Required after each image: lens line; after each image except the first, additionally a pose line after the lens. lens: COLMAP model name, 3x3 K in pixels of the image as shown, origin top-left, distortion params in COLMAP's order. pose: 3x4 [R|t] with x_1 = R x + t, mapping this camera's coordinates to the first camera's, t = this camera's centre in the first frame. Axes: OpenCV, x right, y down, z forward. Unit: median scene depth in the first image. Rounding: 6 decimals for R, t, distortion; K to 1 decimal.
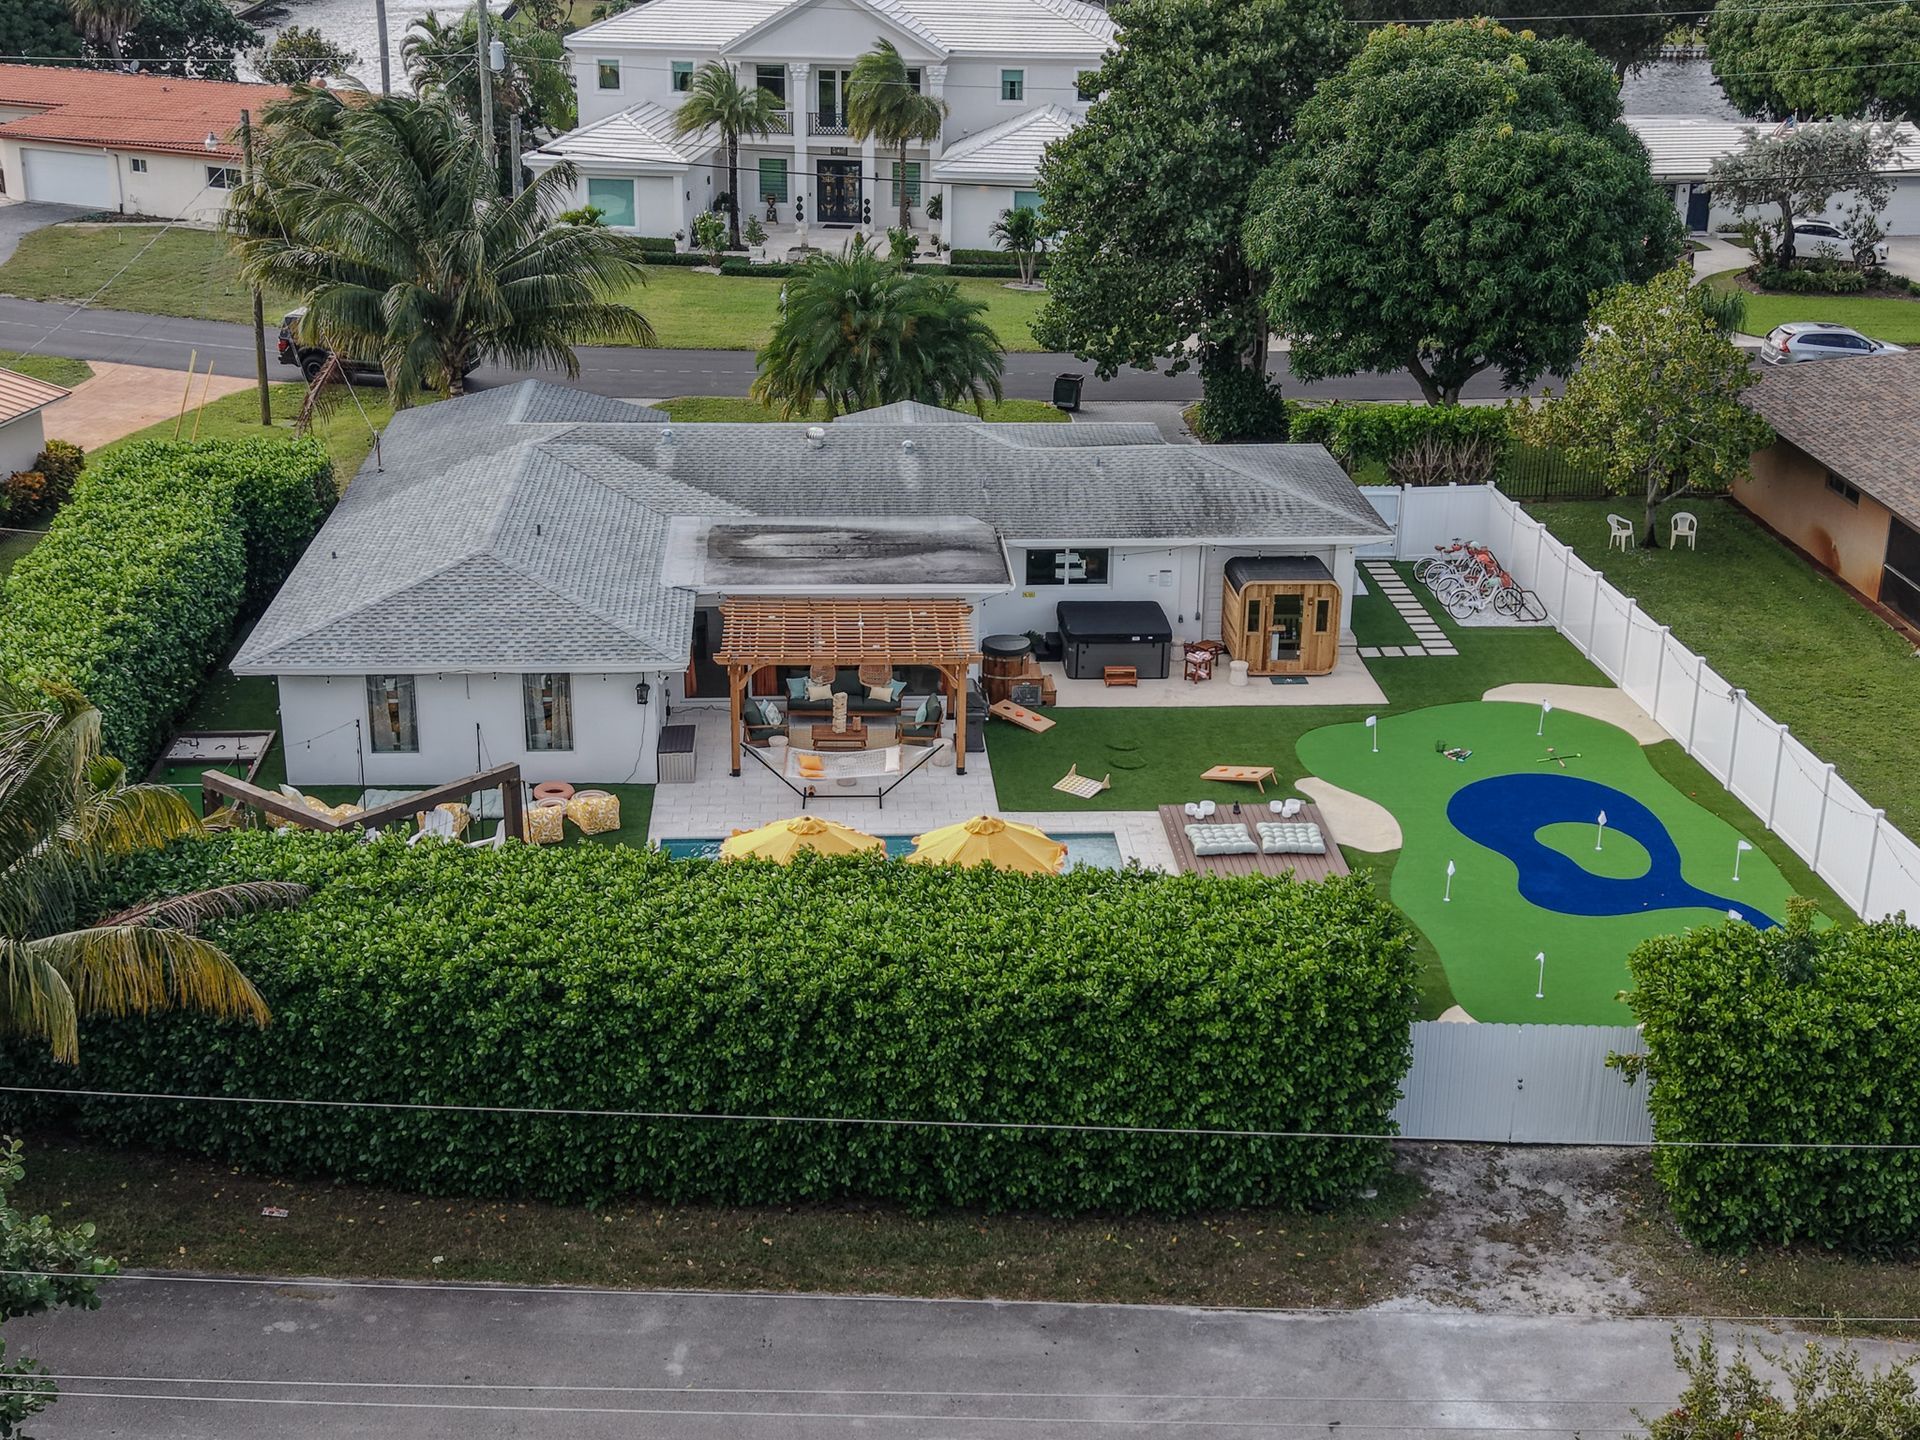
lens RADIAL K [[2459.7, 0, 960.0], [0, 2459.7, 720.0], [0, 0, 1]] dist [0.196600, -0.002662]
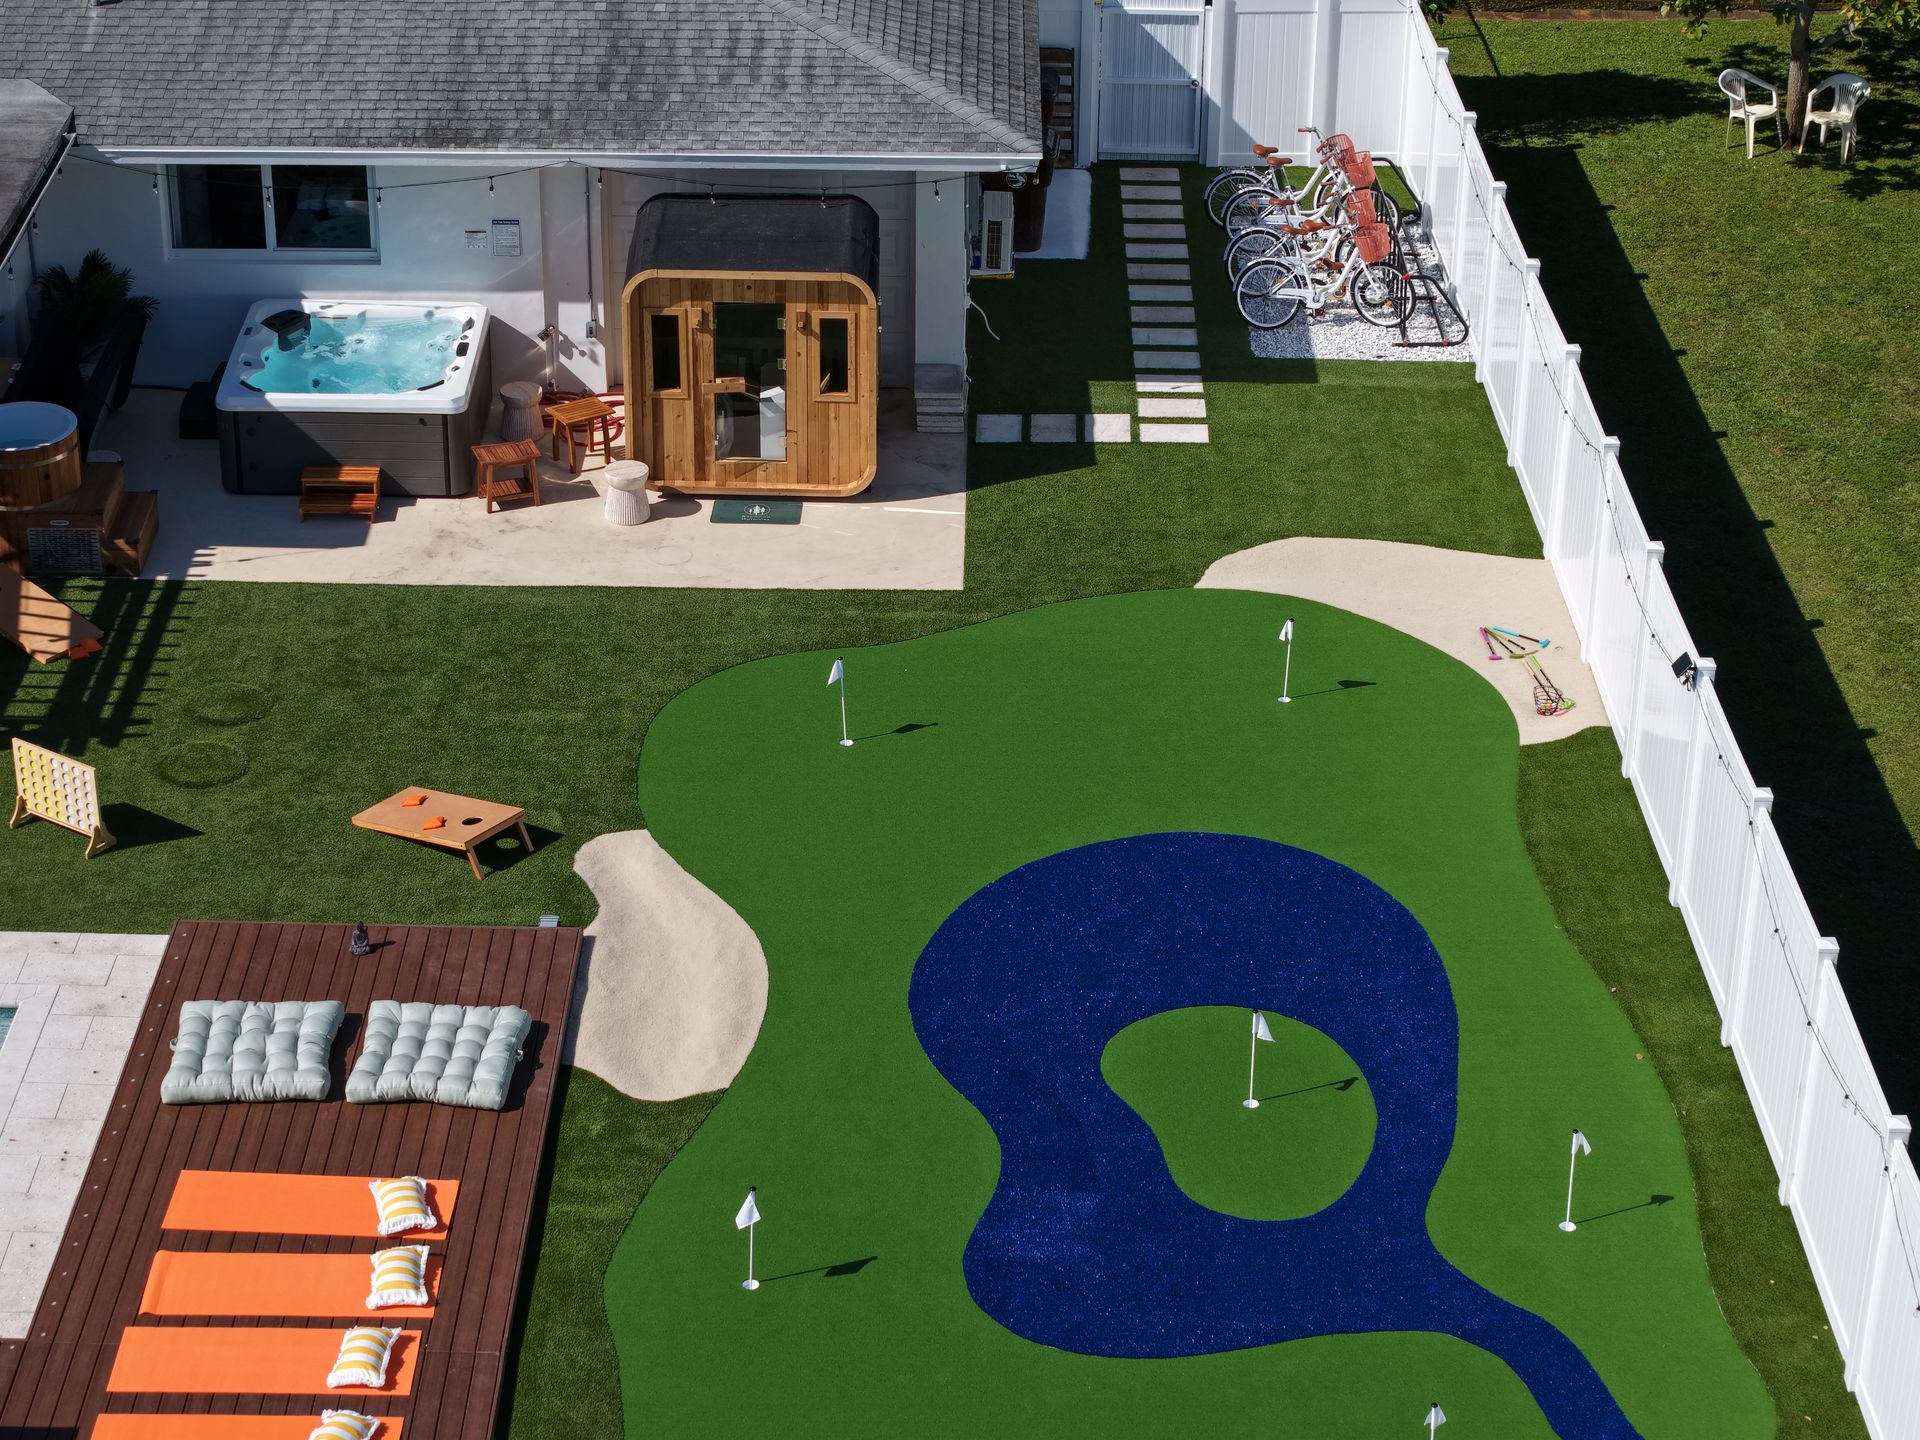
lens RADIAL K [[3972.0, 0, 960.0], [0, 3972.0, 720.0], [0, 0, 1]] dist [-0.178920, -0.145958]
pose [[0.997898, 0.030686, -0.057084, 0.205517], [-0.022518, 0.990092, 0.138602, -0.073430], [0.060772, -0.137026, 0.988702, 0.352945]]
